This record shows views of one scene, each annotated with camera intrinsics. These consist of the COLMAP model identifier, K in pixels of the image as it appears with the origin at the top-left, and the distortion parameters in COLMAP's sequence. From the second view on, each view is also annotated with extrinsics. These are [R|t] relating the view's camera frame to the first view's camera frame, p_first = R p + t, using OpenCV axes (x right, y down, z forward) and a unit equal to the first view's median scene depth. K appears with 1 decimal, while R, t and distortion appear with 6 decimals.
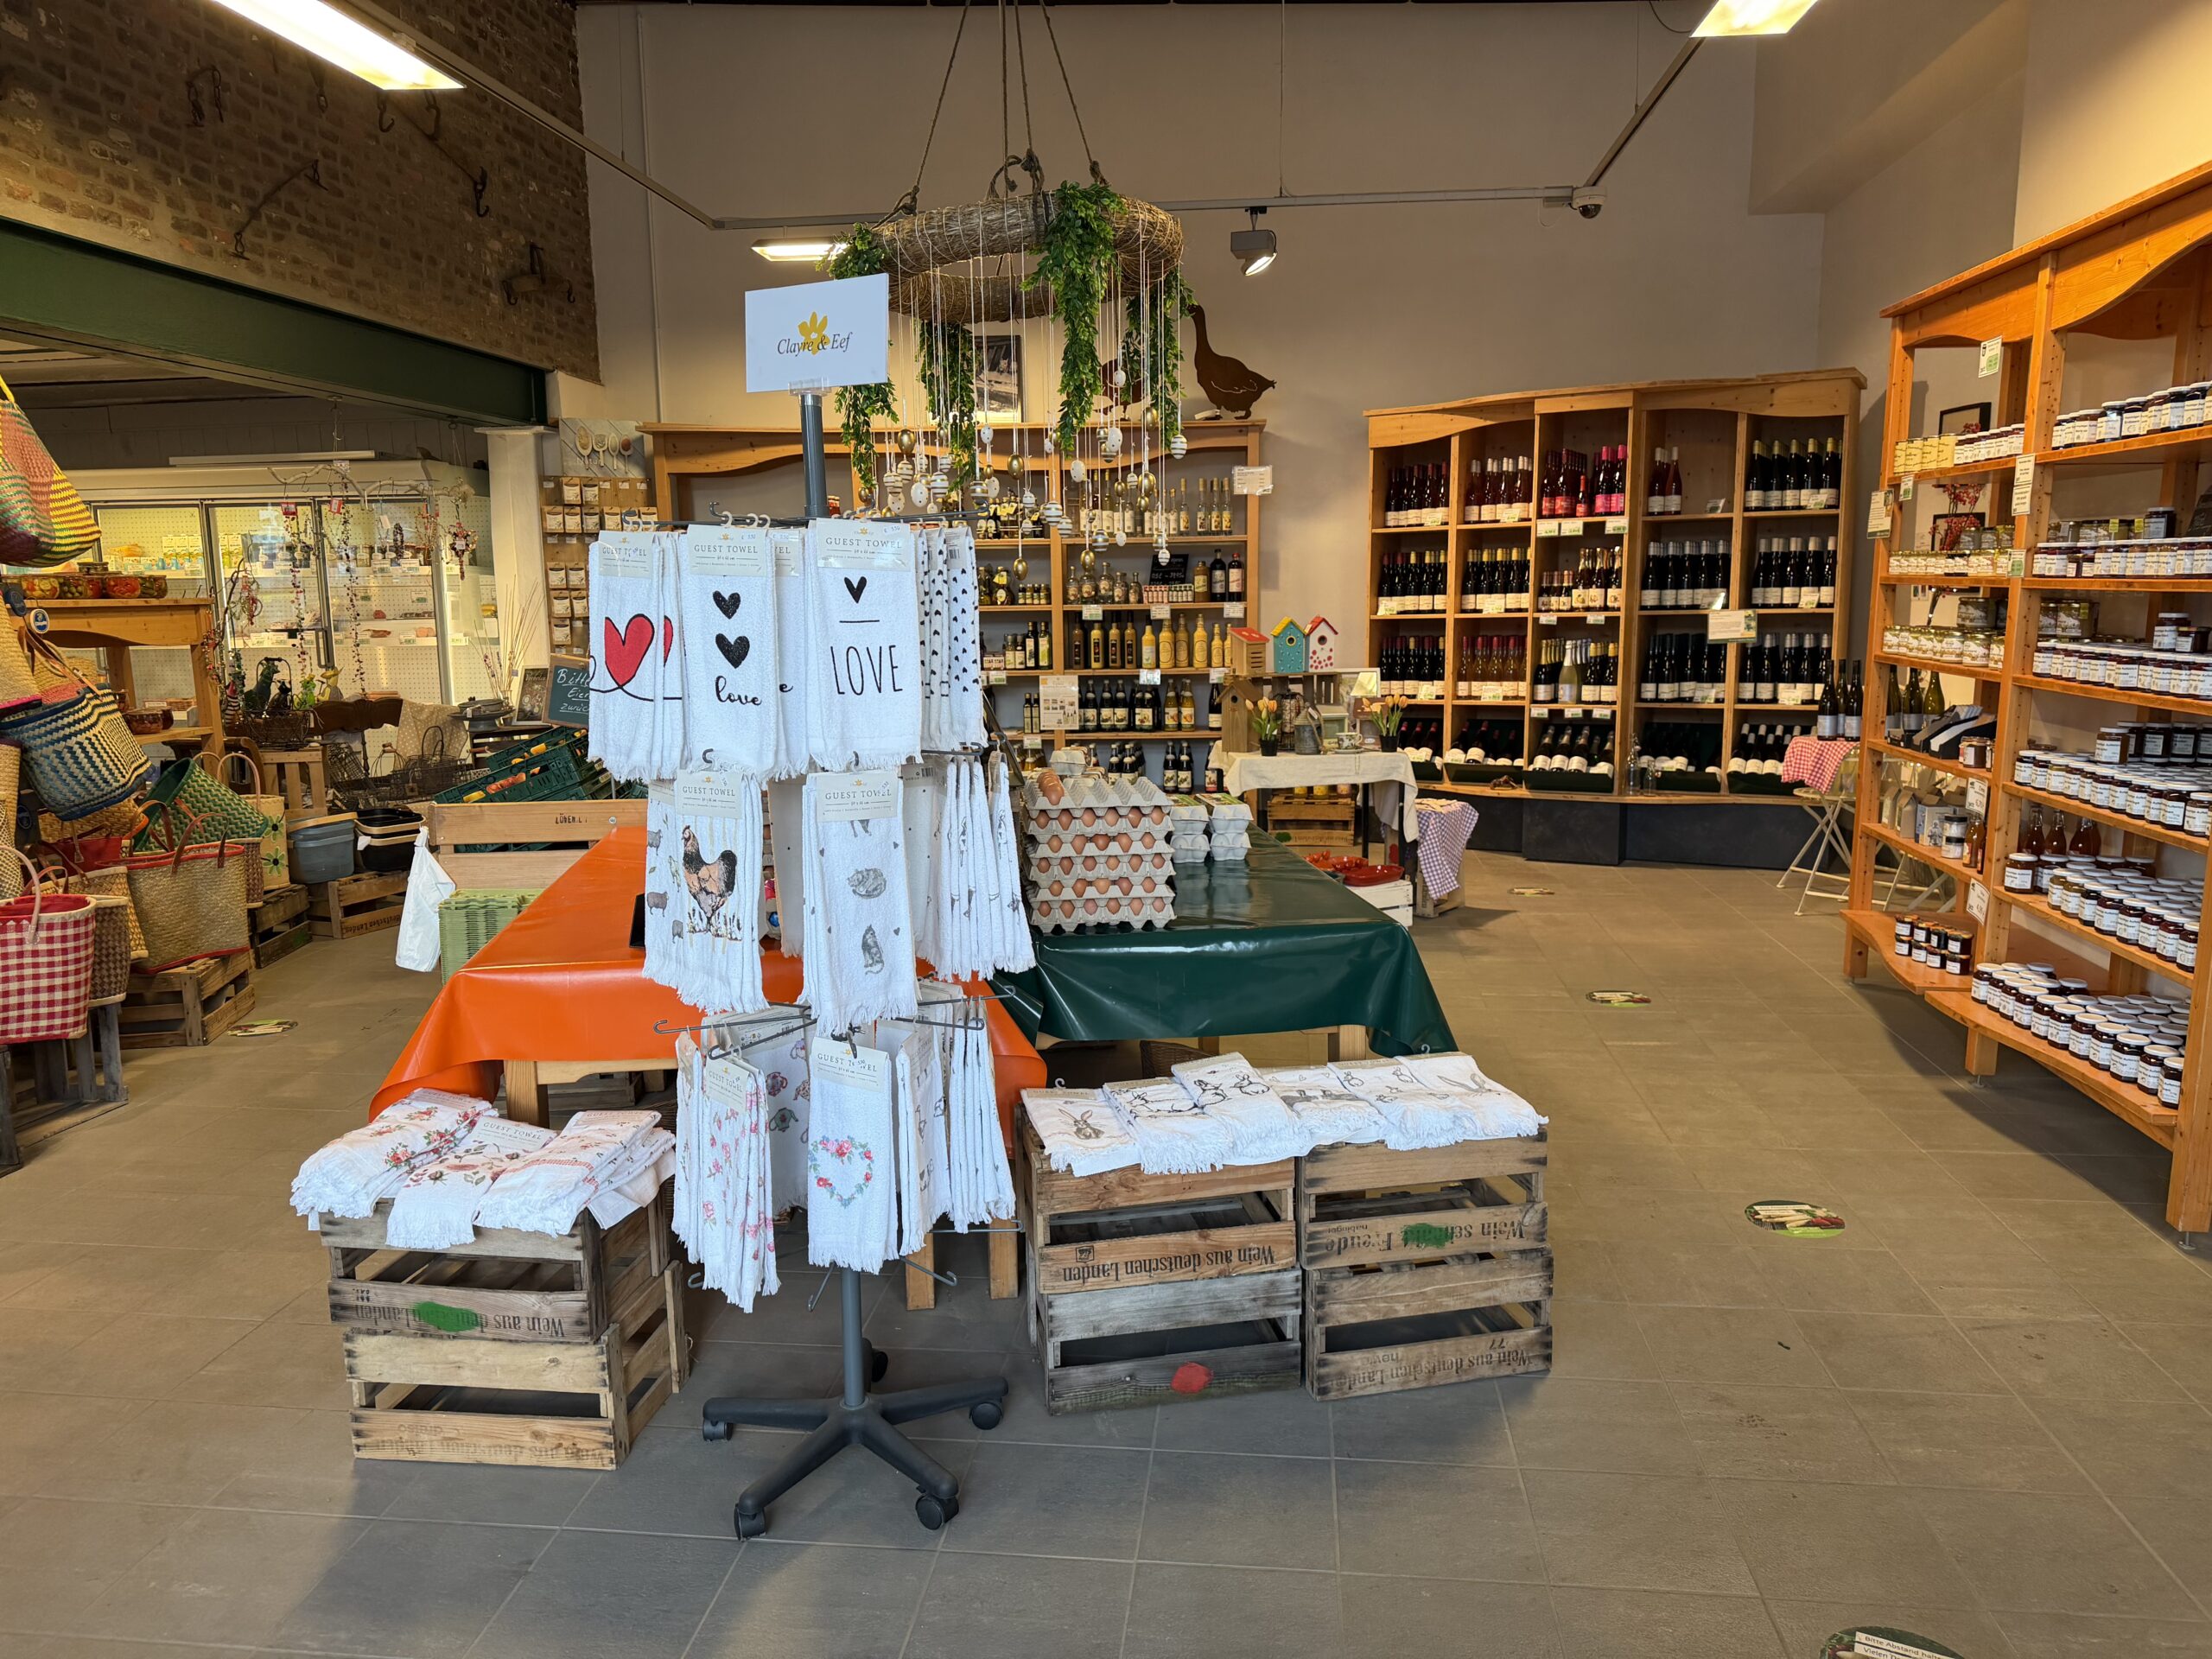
lens RADIAL K [[1537.1, 0, 1106.0], [0, 1537.1, 829.5], [0, 0, 1]] dist [0.135642, -0.194279]
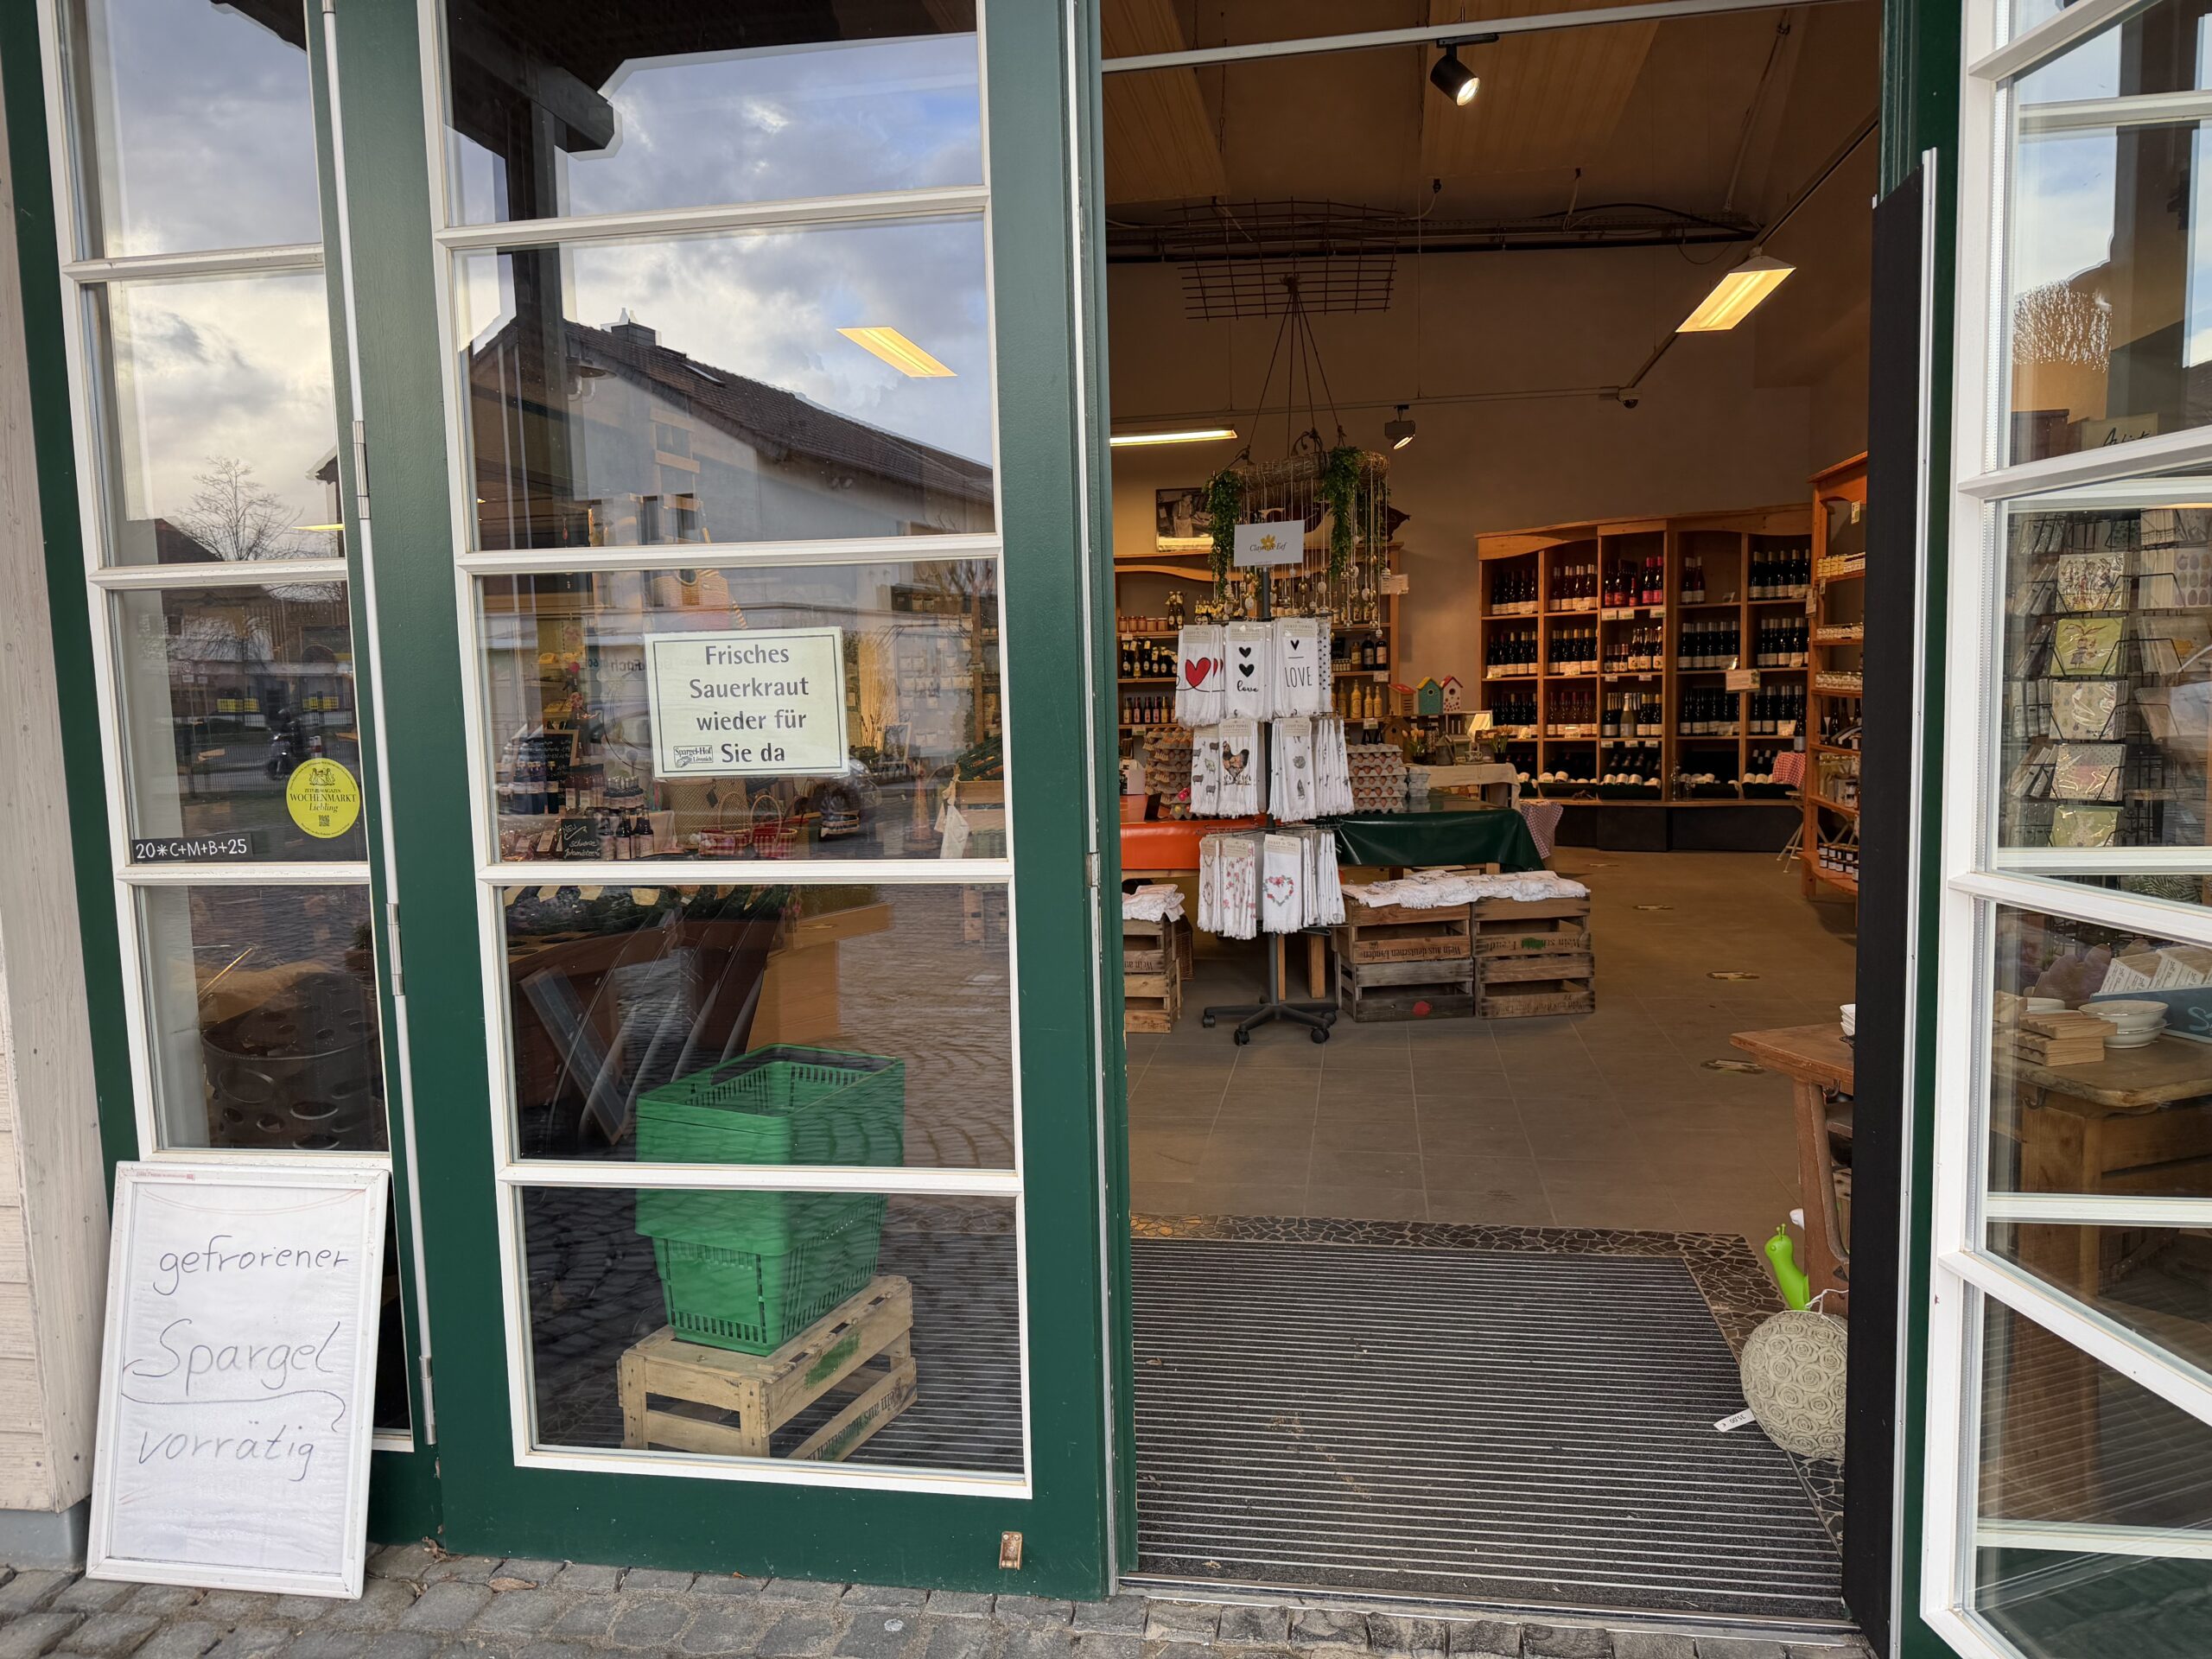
lens RADIAL K [[1537.1, 0, 1106.0], [0, 1537.1, 829.5], [0, 0, 1]] dist [0.135642, -0.194279]
pose [[0.998297, -0.008456, -0.057724, -0.095083], [0.005055, 0.998257, -0.058807, 0.084540], [0.058120, 0.058415, 0.996599, -0.436701]]
